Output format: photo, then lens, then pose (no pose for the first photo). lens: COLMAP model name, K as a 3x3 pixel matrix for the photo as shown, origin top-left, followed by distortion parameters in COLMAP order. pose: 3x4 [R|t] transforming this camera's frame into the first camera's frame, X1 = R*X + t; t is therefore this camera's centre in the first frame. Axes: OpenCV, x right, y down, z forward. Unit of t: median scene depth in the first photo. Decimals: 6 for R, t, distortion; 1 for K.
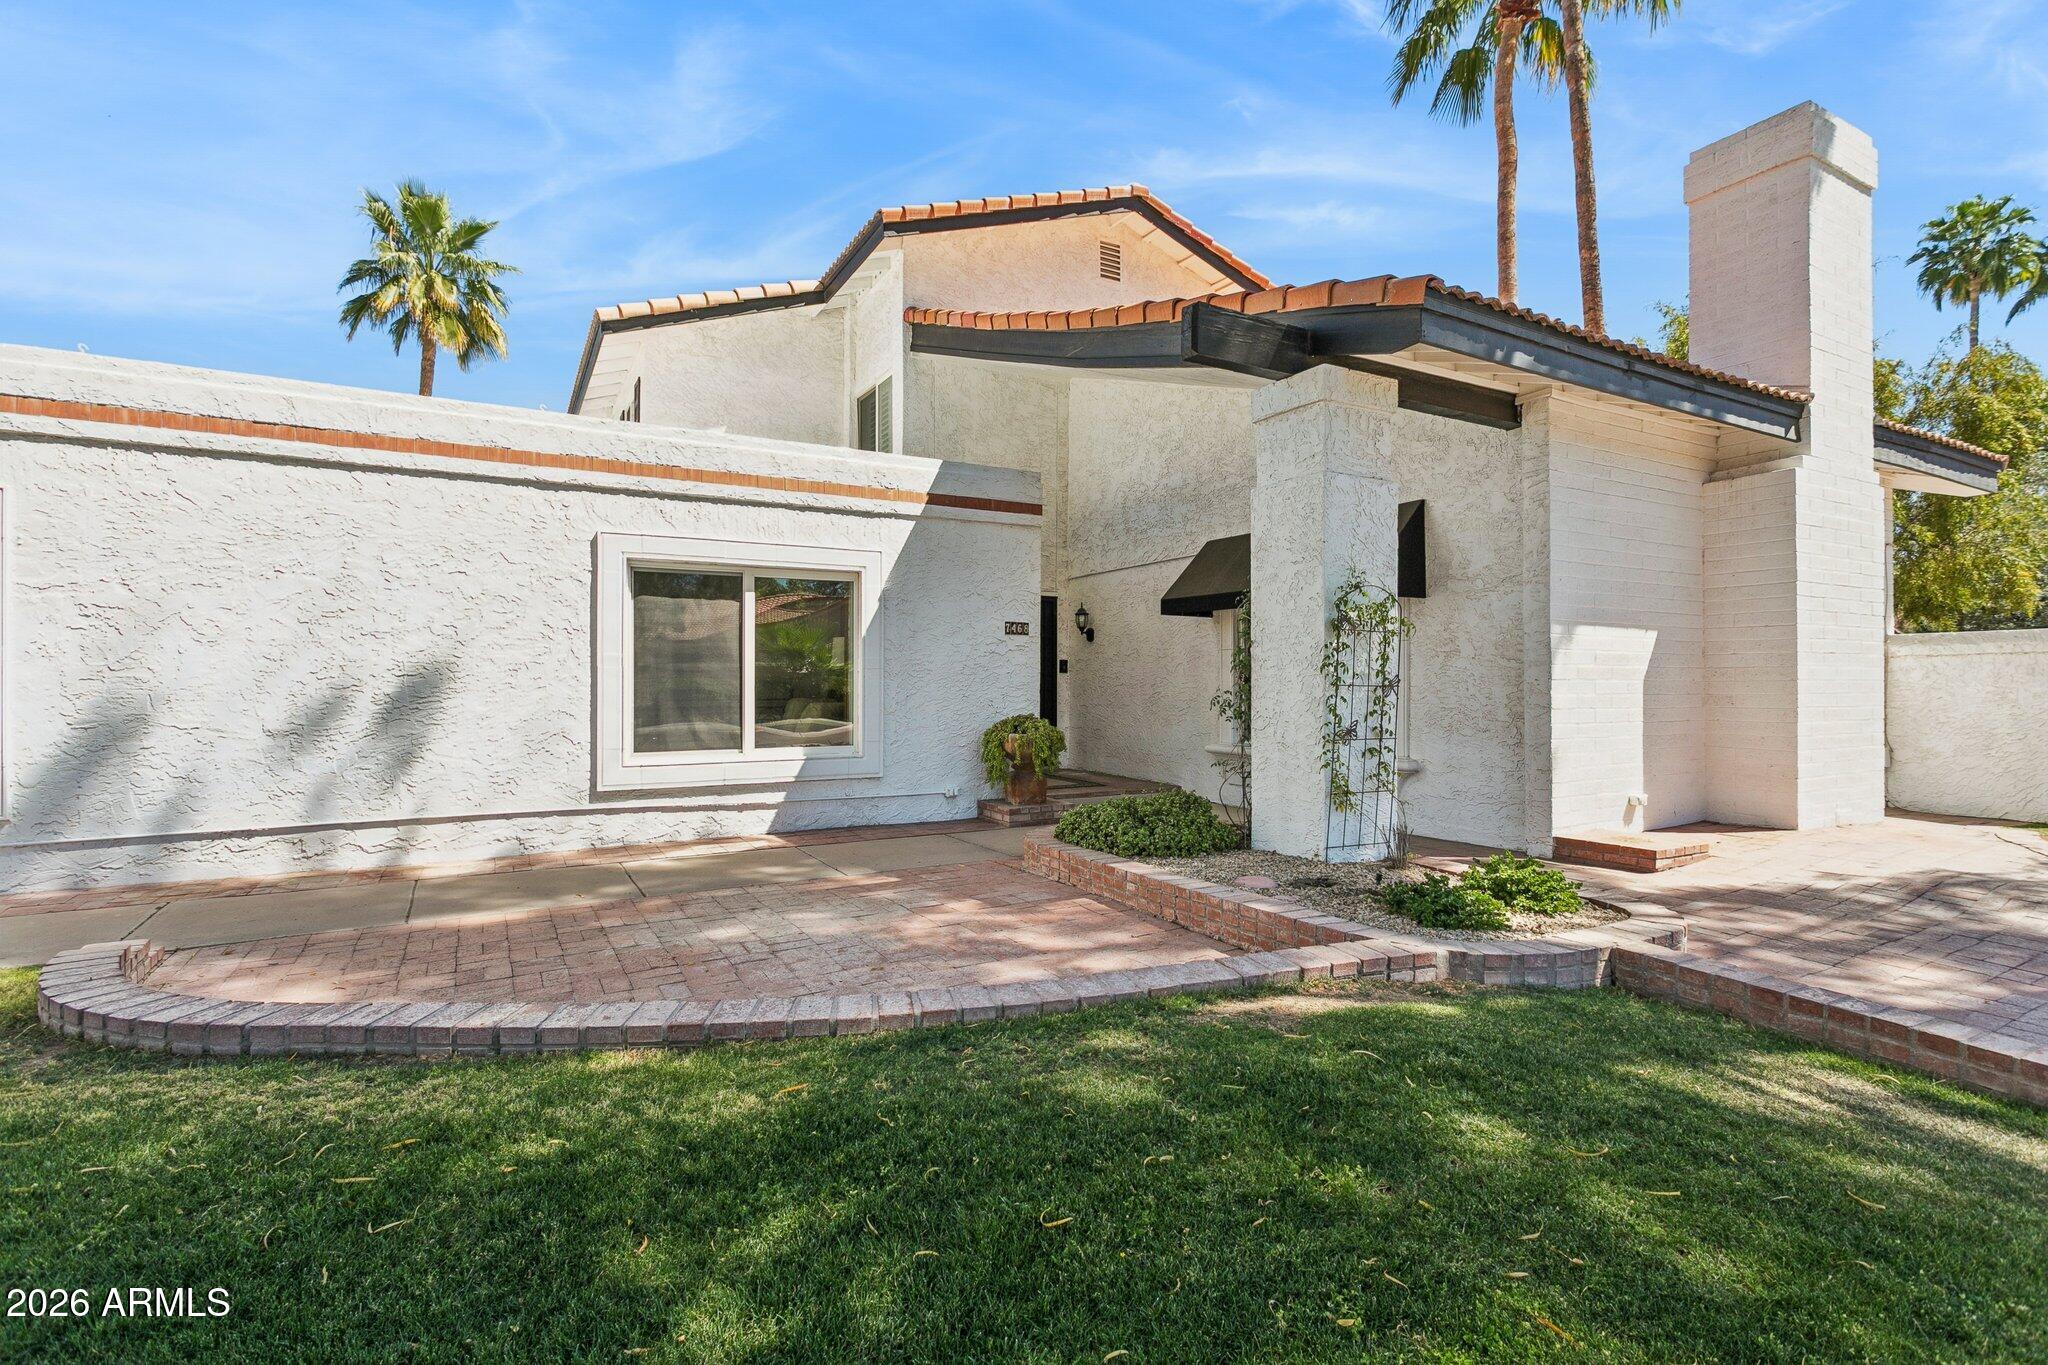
lens RADIAL K [[957.1, 0, 1033.2], [0, 957.1, 681.7], [0, 0, 1]] dist [-0.000095, 0.000045]
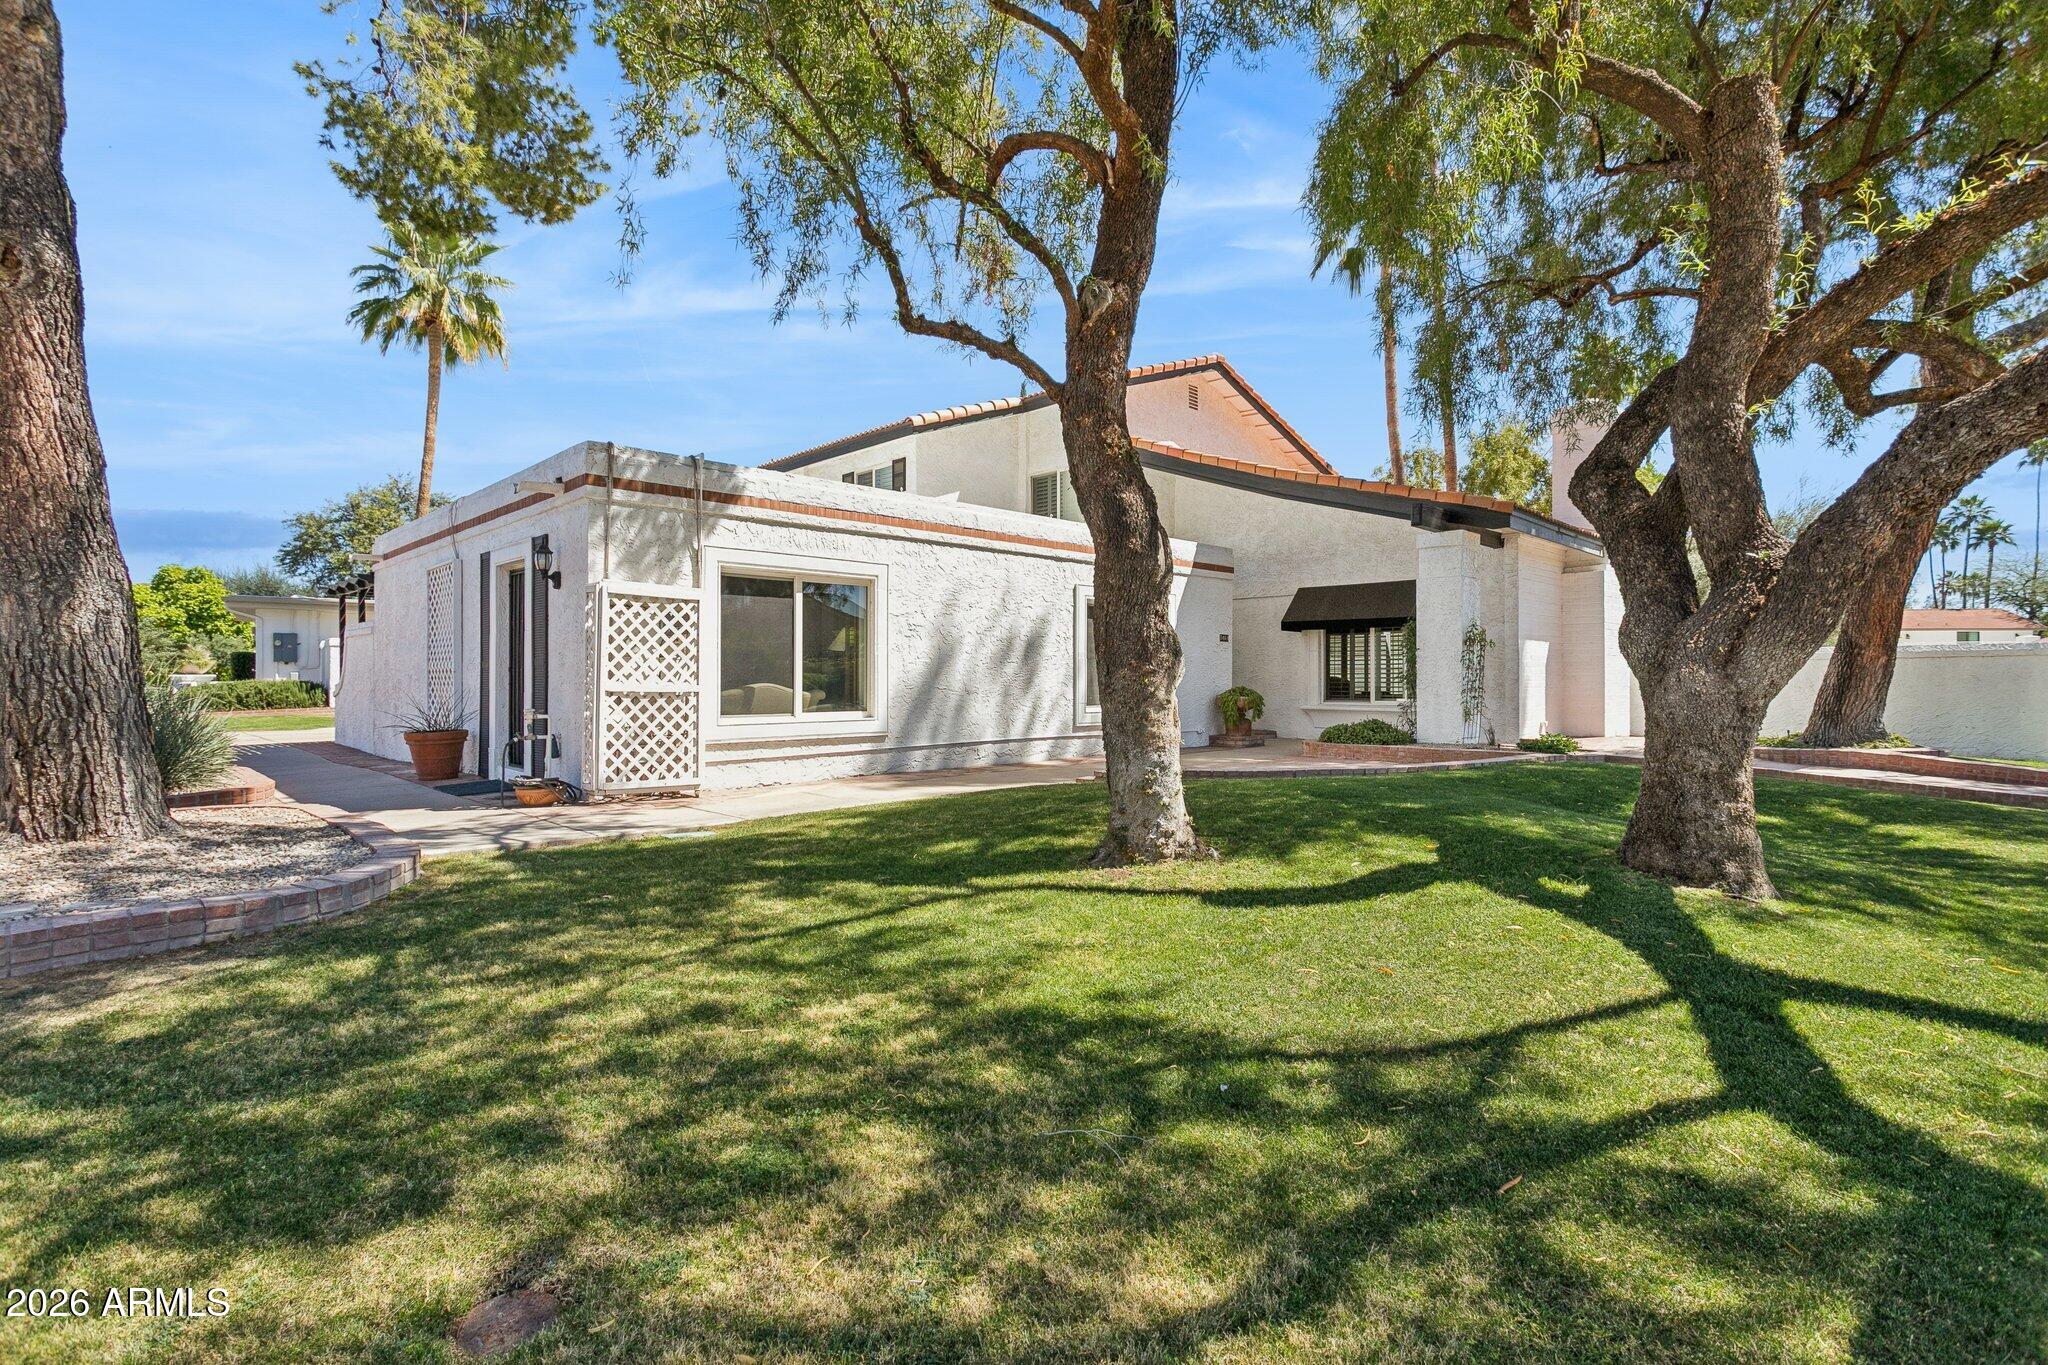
lens RADIAL K [[957.1, 0, 1033.2], [0, 957.1, 681.7], [0, 0, 1]] dist [-0.000095, 0.000045]
pose [[0.964011, 0.001927, 0.265856, -0.886682], [-0.004397, 0.999953, 0.008693, 0.012833], [-0.265827, -0.009549, 0.963973, -0.652896]]
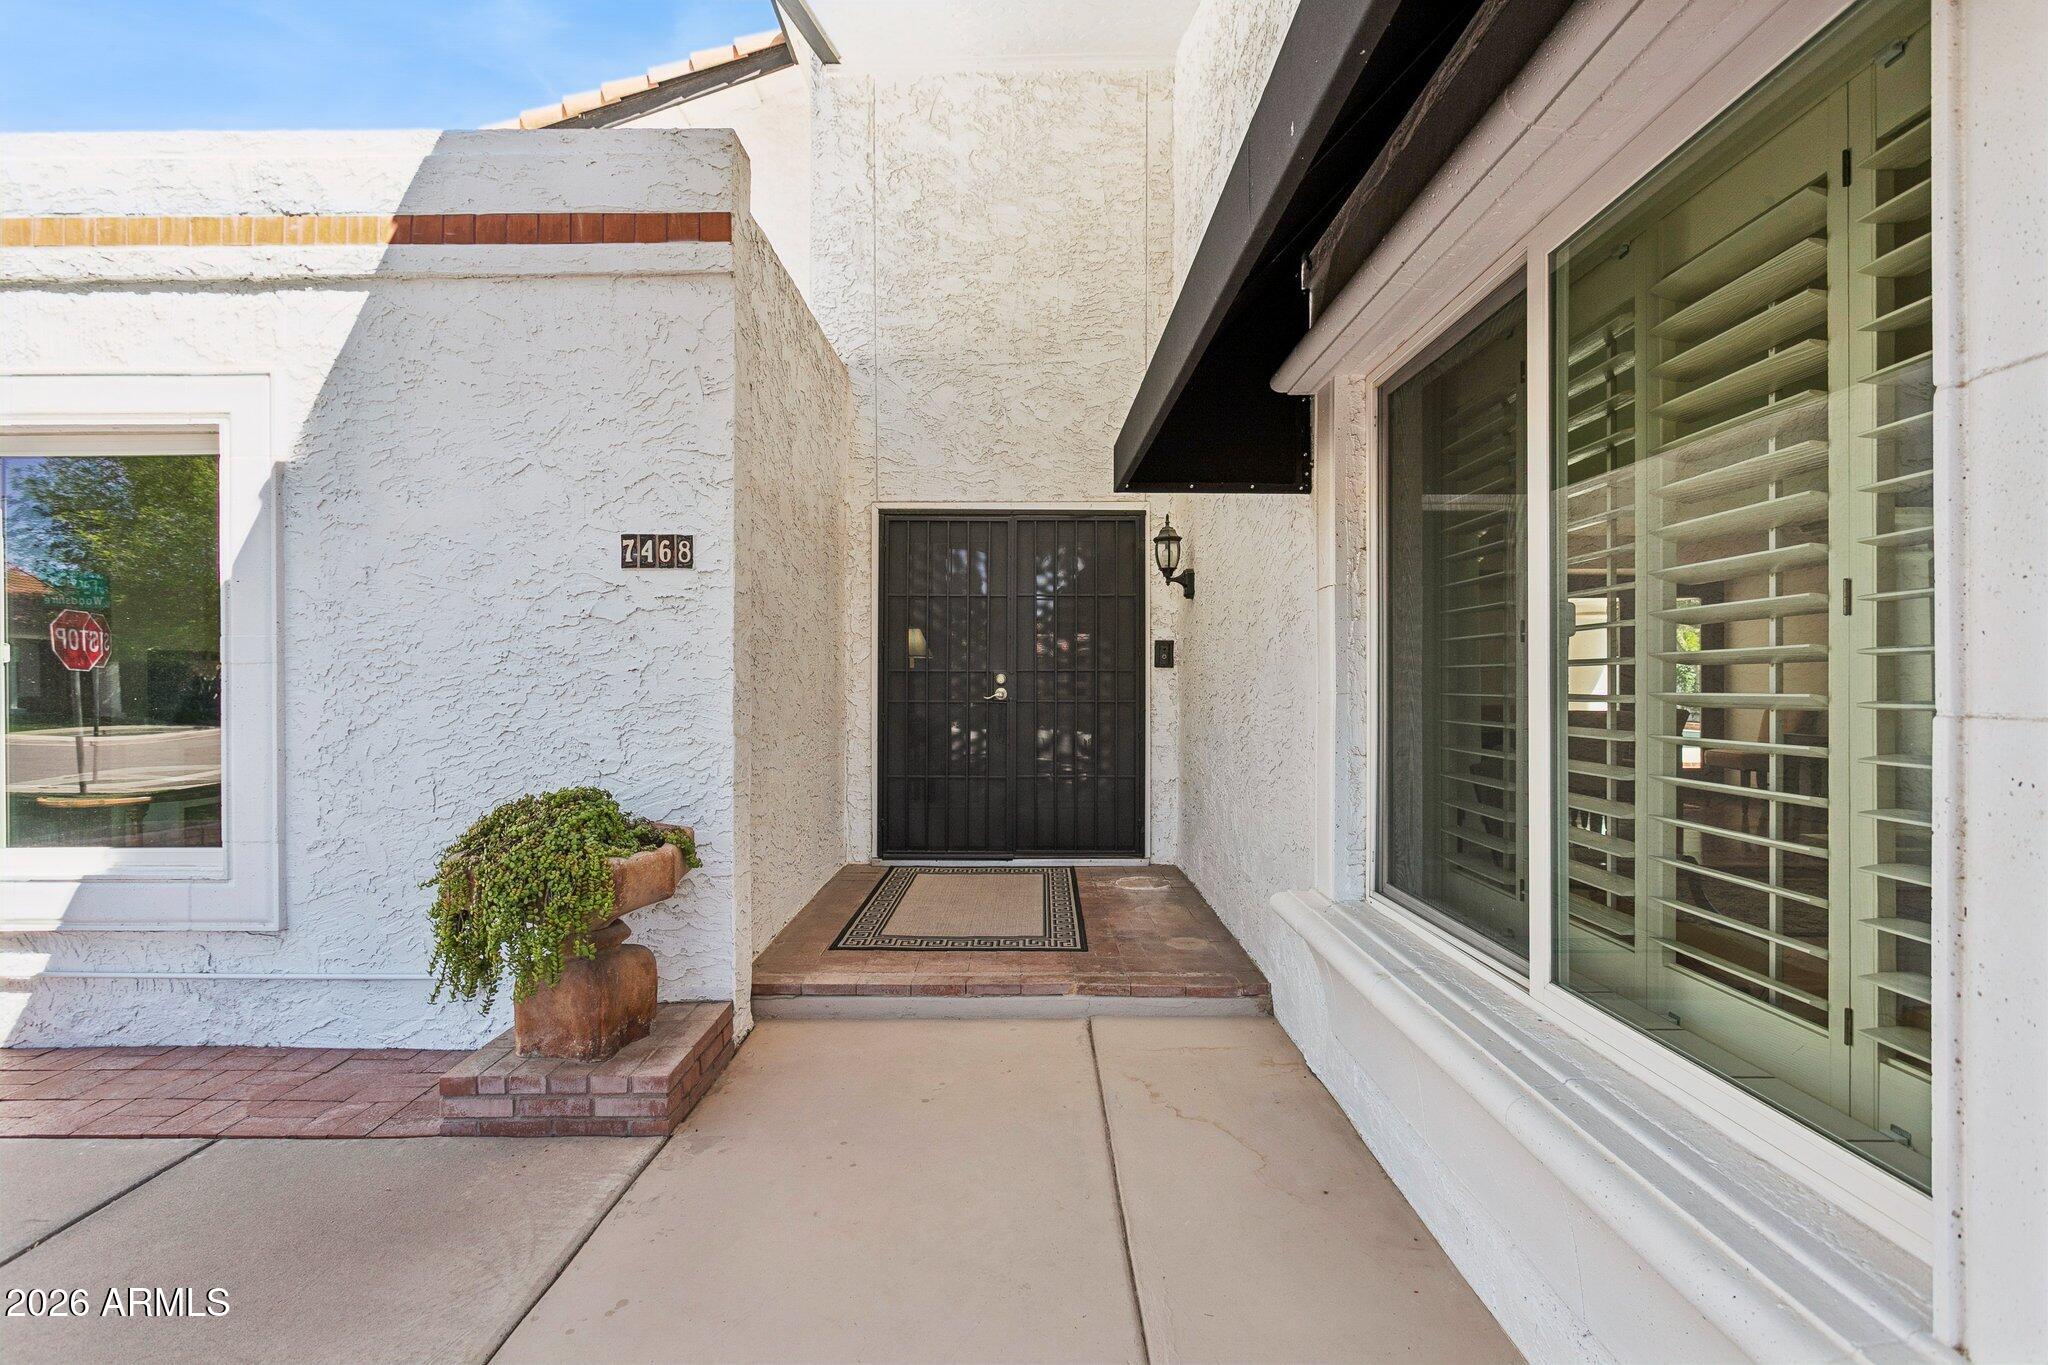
lens RADIAL K [[960.2, 0, 1024.0], [0, 960.2, 682.5], [0, 0, 1]] dist [-0.000037, 0.000030]
pose [[0.867062, -0.002283, -0.498194, 0.316946], [0.004878, 0.999980, 0.003907, -0.005528], [0.498176, -0.005817, 0.867057, 0.804254]]
